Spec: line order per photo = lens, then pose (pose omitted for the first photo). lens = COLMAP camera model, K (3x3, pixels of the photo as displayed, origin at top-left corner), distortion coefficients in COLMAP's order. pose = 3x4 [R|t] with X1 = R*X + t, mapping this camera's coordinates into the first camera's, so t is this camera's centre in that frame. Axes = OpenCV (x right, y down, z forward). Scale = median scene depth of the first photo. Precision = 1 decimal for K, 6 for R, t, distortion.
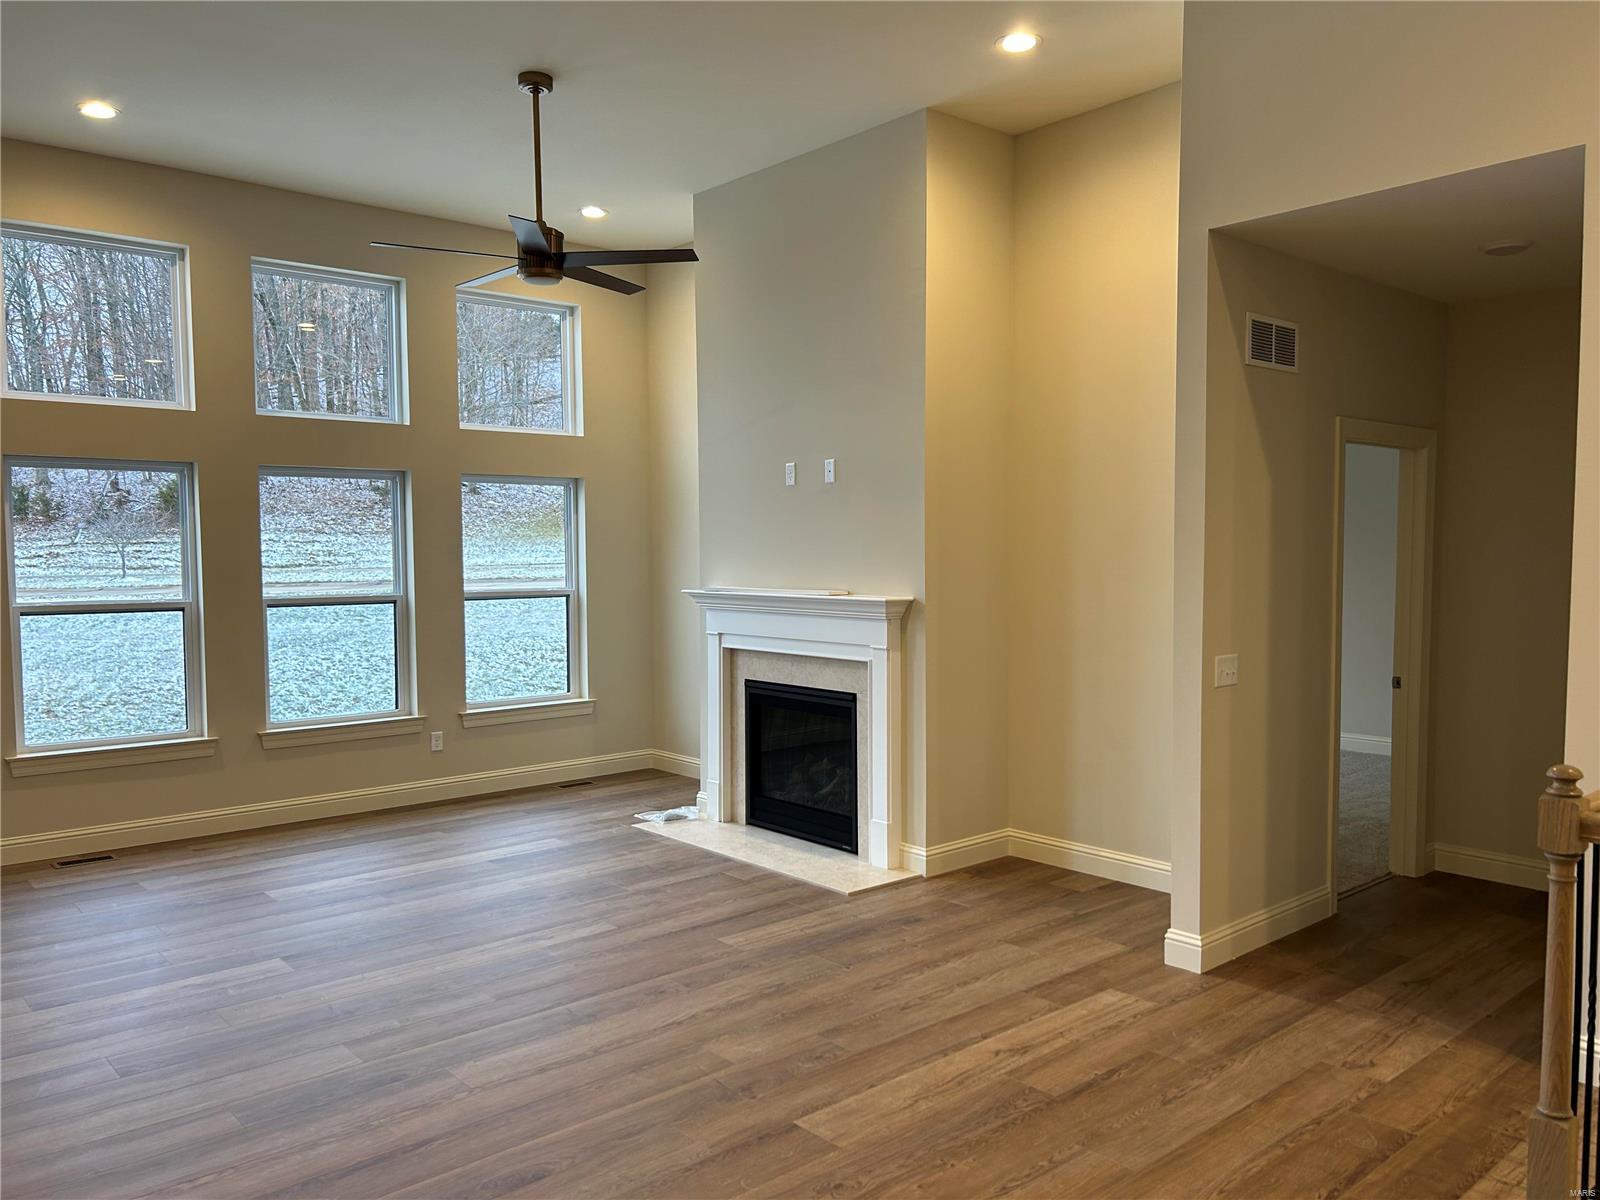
lens RADIAL K [[1219.0, 0, 814.9], [0, 1219.0, 615.1], [0, 0, 1]] dist [0.029964, -0.021863]
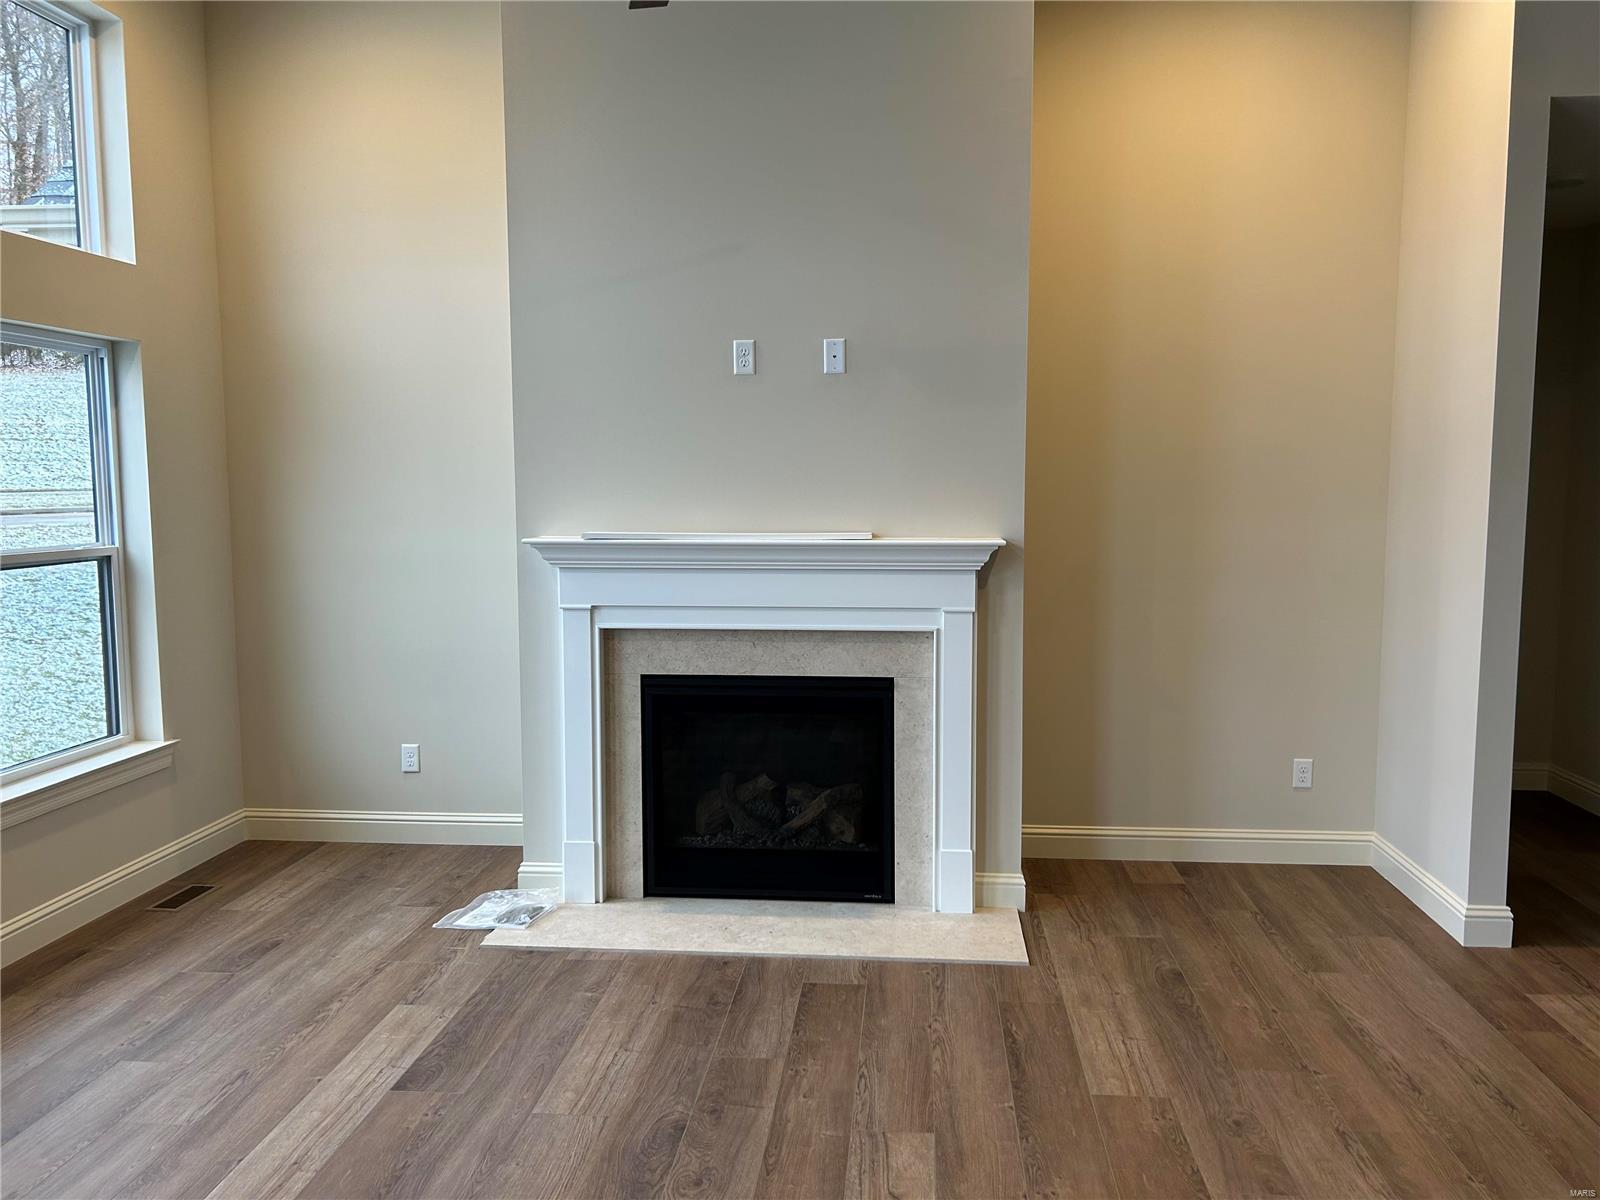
lens RADIAL K [[1219.0, 0, 804.8], [0, 1219.0, 596.9], [0, 0, 1]] dist [0.029964, -0.021863]
pose [[0.718309, -0.064821, 0.692698, -0.506690], [0.038450, 0.997827, 0.053502, -0.022946], [-0.694661, -0.011797, 0.719241, 0.550558]]
